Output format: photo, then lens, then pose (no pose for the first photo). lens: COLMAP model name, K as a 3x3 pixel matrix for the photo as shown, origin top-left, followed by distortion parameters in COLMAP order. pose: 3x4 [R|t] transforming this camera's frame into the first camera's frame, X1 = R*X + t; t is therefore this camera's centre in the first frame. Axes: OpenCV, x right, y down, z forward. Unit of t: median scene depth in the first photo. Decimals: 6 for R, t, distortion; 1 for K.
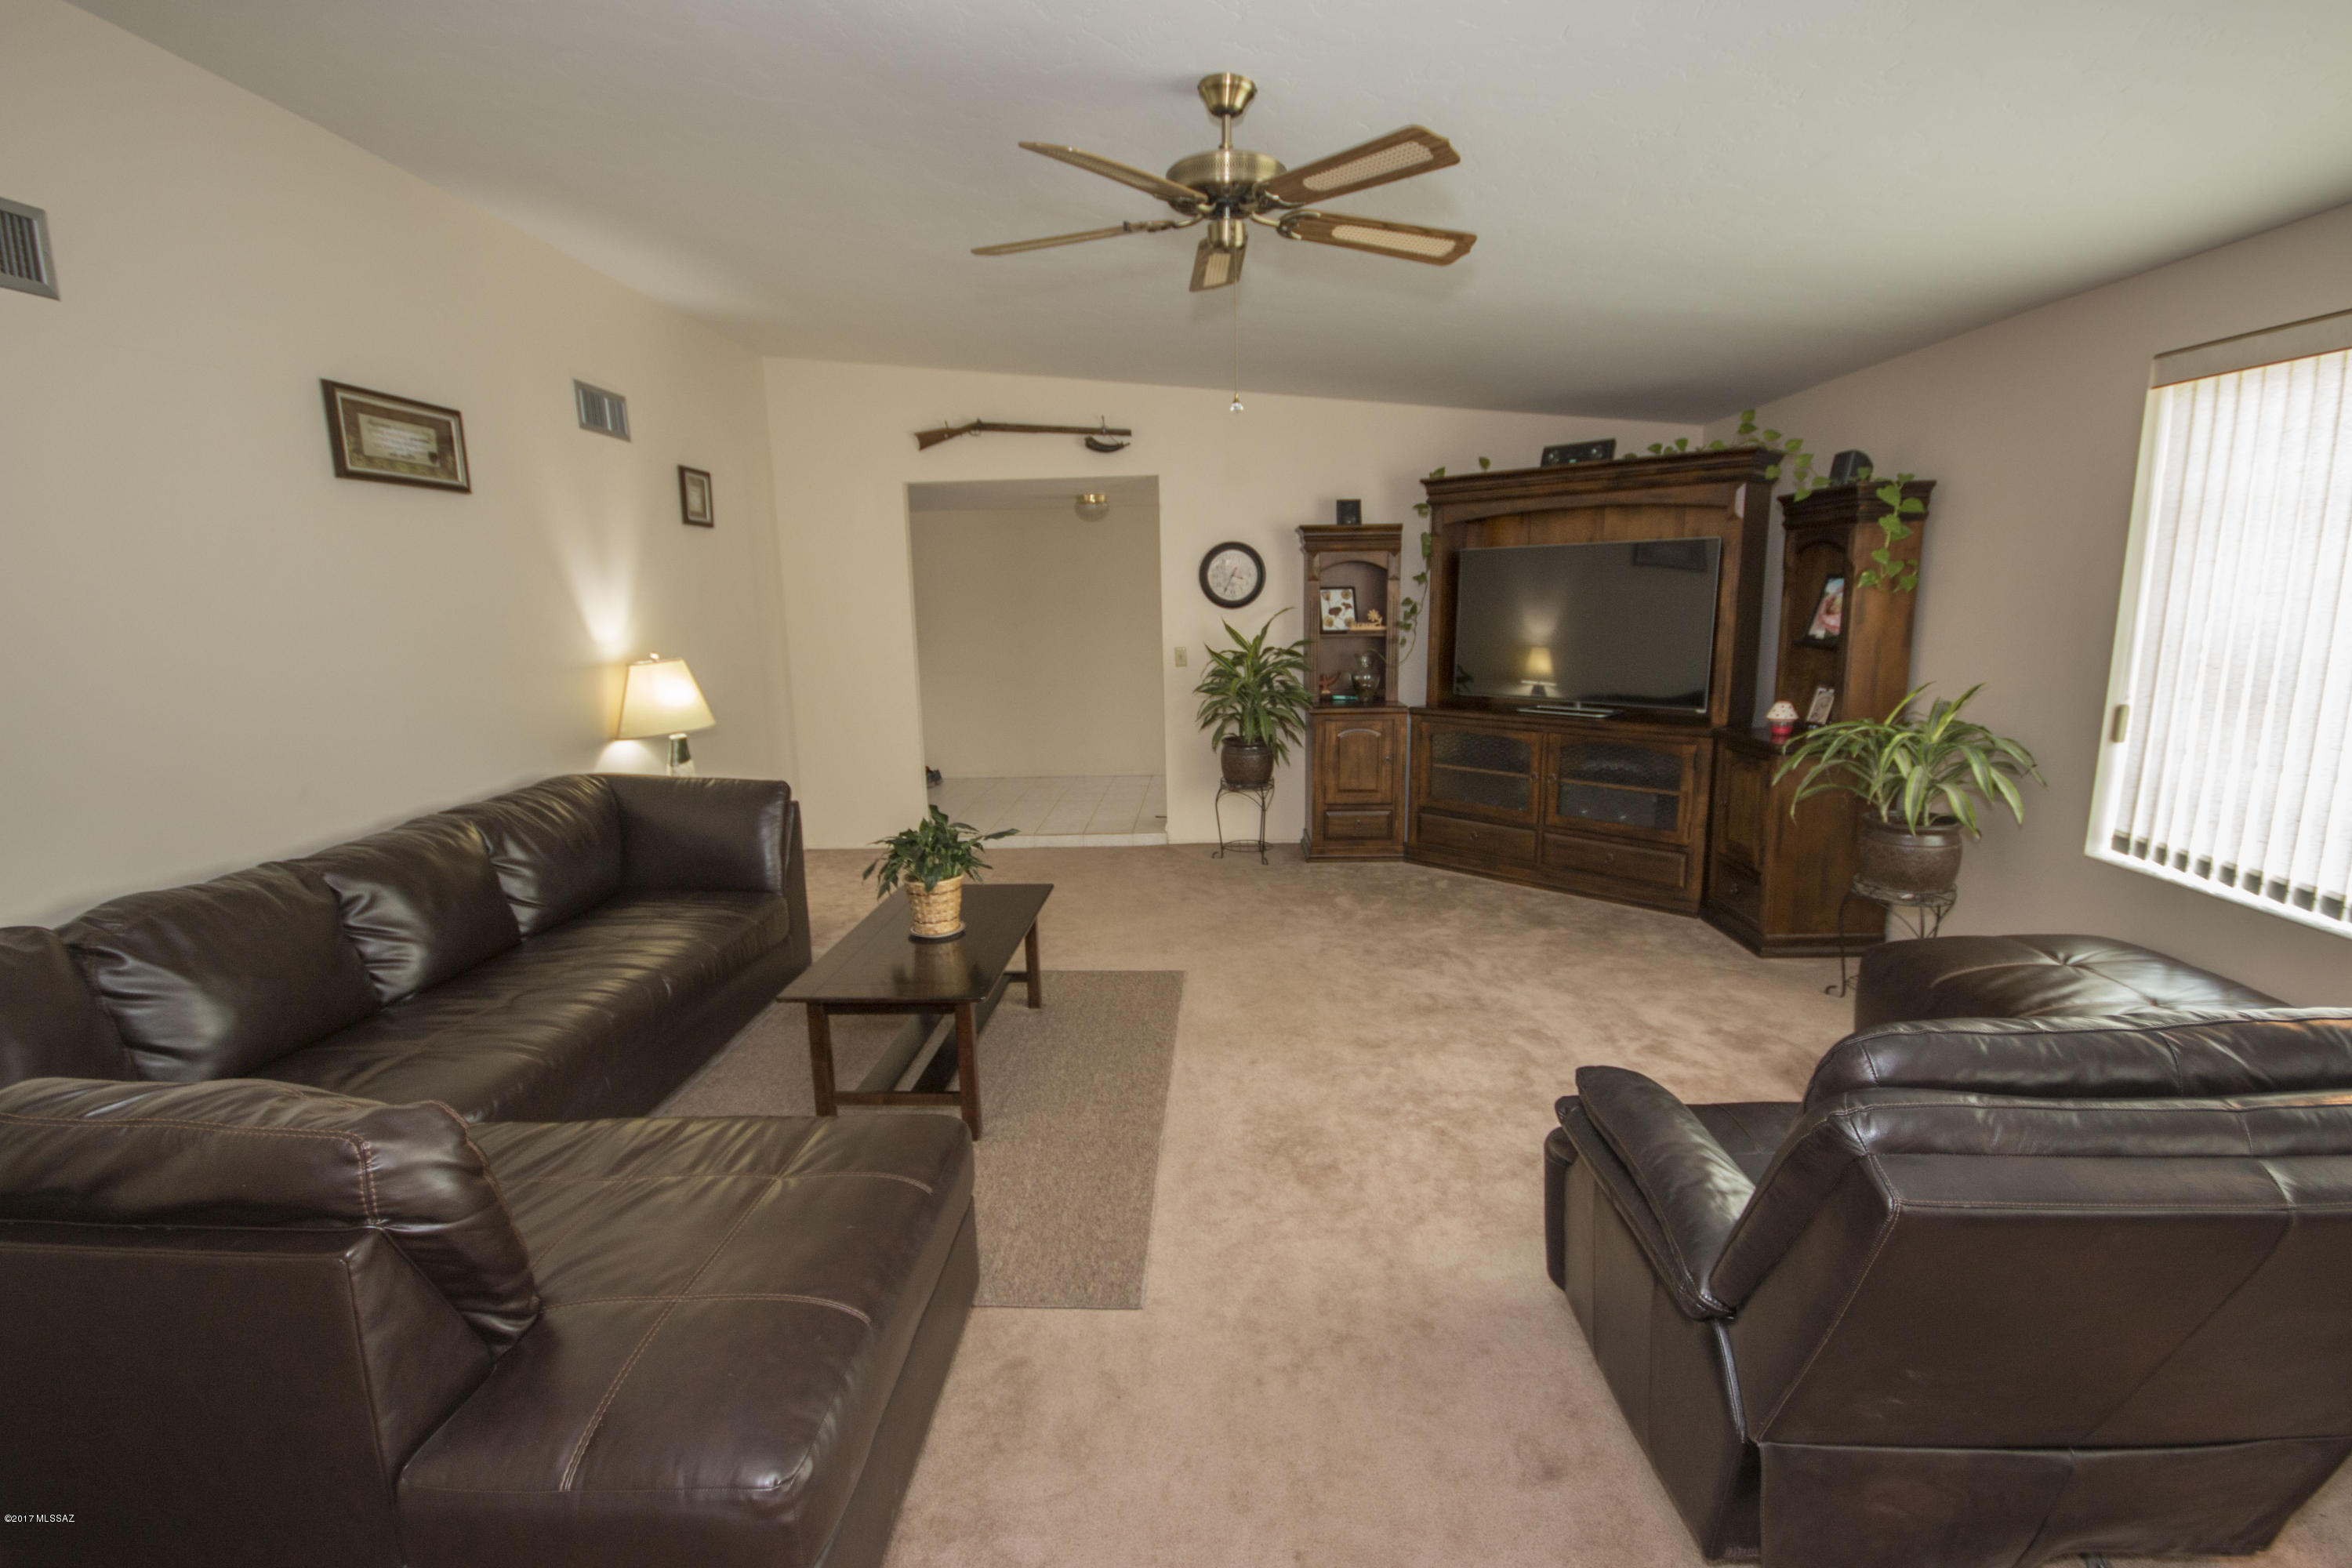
lens RADIAL K [[1069.2, 0, 1180.3], [0, 1069.2, 801.9], [0, 0, 1]] dist [-0.010510, 0.000111]
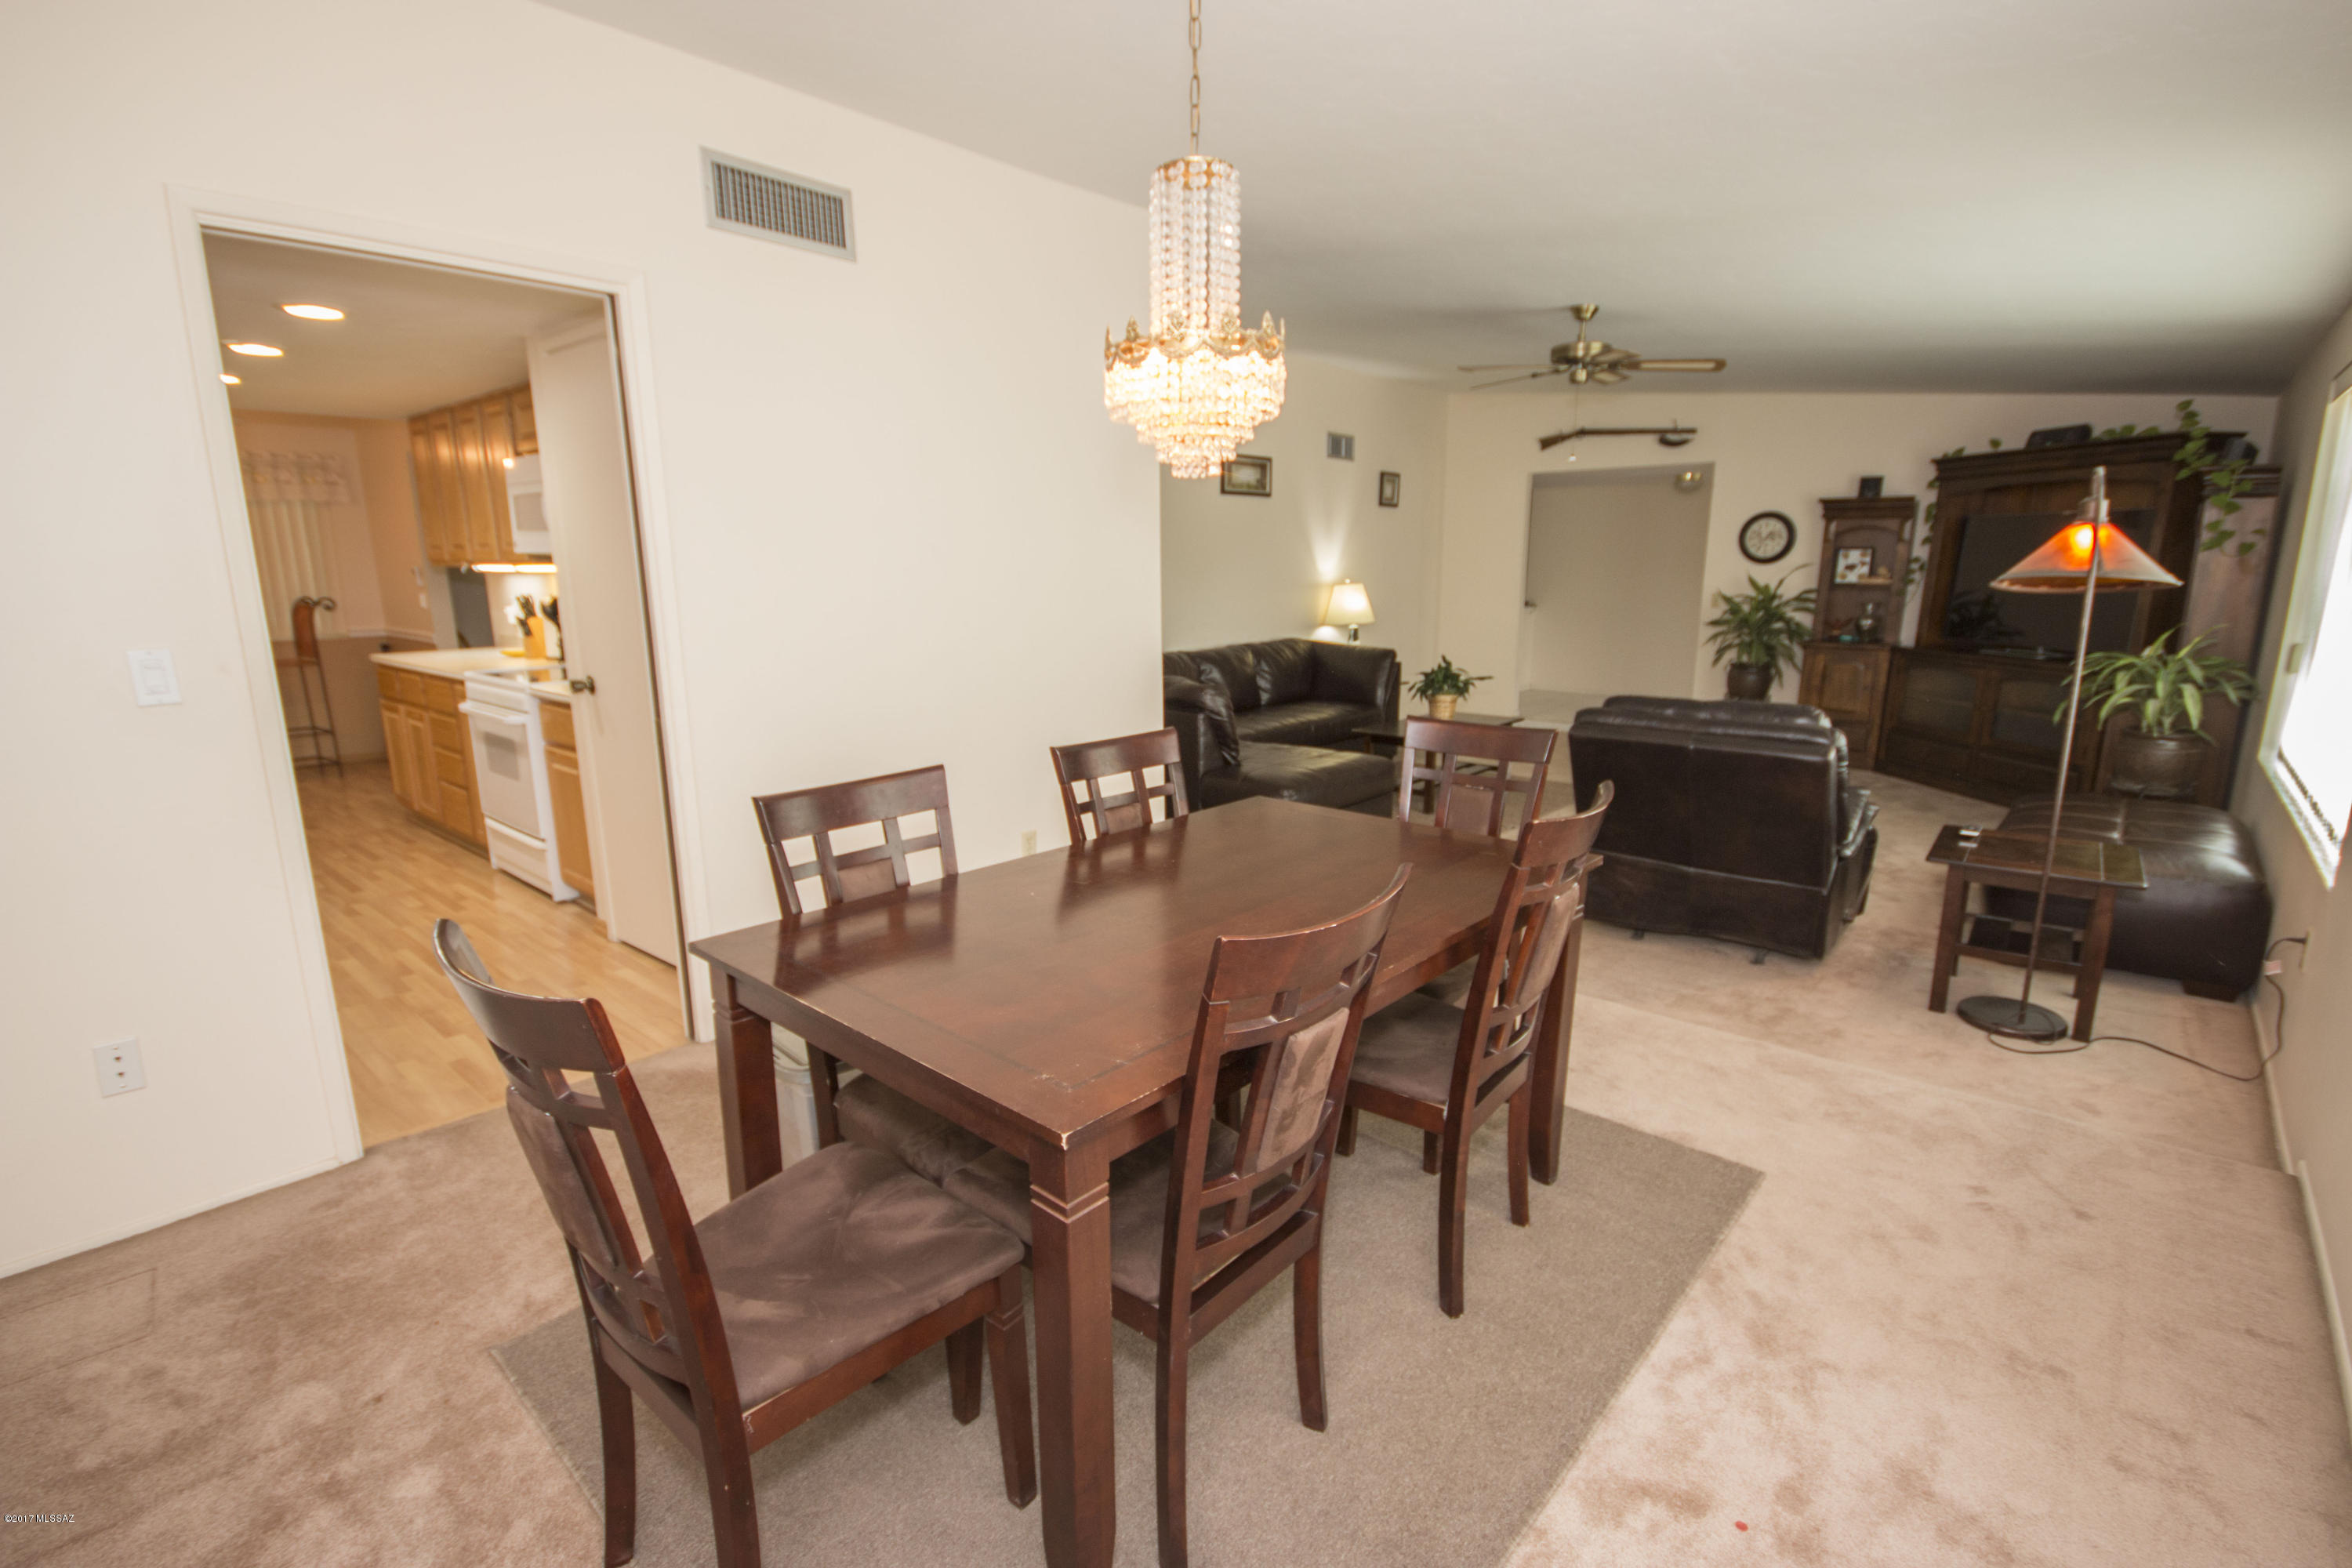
lens RADIAL K [[1090.4, 0, 1187.8], [0, 1090.4, 790.9], [0, 0, 1]] dist [0.001149, 0.000305]
pose [[0.781128, 0.146804, -0.606867, 0.364971], [-0.131519, 0.988845, 0.069921, 0.094501], [0.610361, 0.025197, 0.791722, -0.484041]]
